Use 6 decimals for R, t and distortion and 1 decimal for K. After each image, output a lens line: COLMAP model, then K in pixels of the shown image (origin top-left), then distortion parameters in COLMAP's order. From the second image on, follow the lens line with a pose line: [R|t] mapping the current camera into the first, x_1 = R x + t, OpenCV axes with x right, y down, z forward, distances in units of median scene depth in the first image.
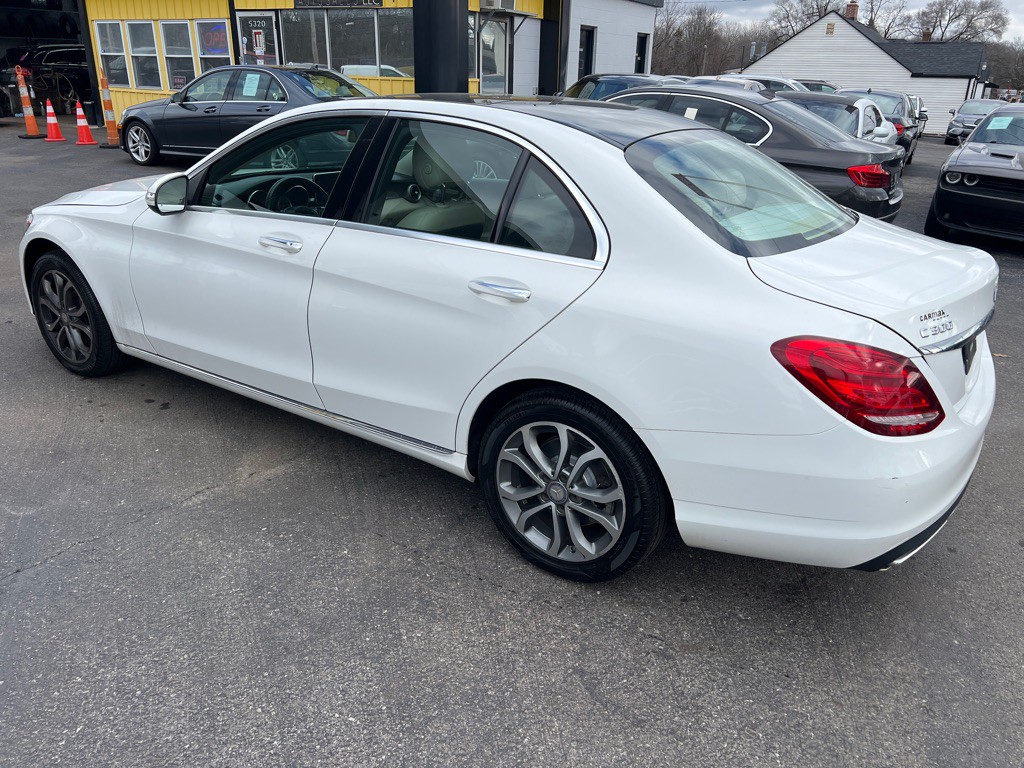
lens RADIAL K [[773.6, 0, 519.3], [0, 773.6, 377.4], [0, 0, 1]] dist [0.052674, -0.058428]
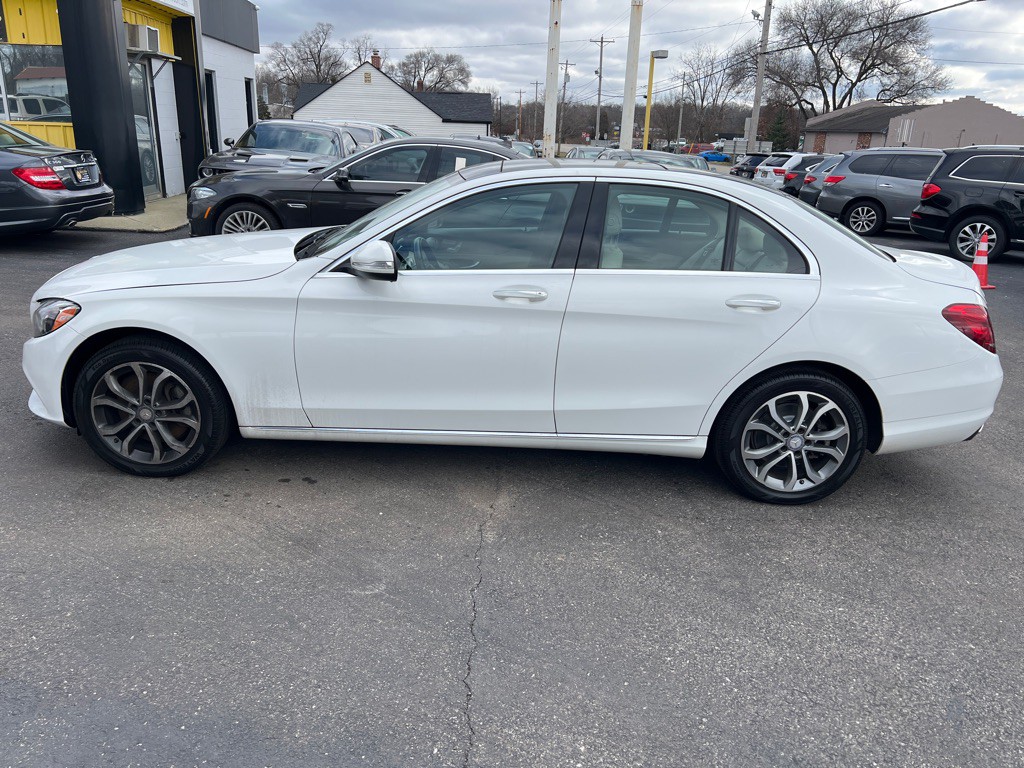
lens RADIAL K [[773.6, 0, 503.7], [0, 773.6, 386.0], [0, 0, 1]] dist [0.052674, -0.058428]
pose [[0.835100, -0.170647, 0.522961, -0.863341], [0.188353, 0.981905, 0.019630, -0.060893], [-0.516848, 0.082108, 0.852131, 0.052402]]
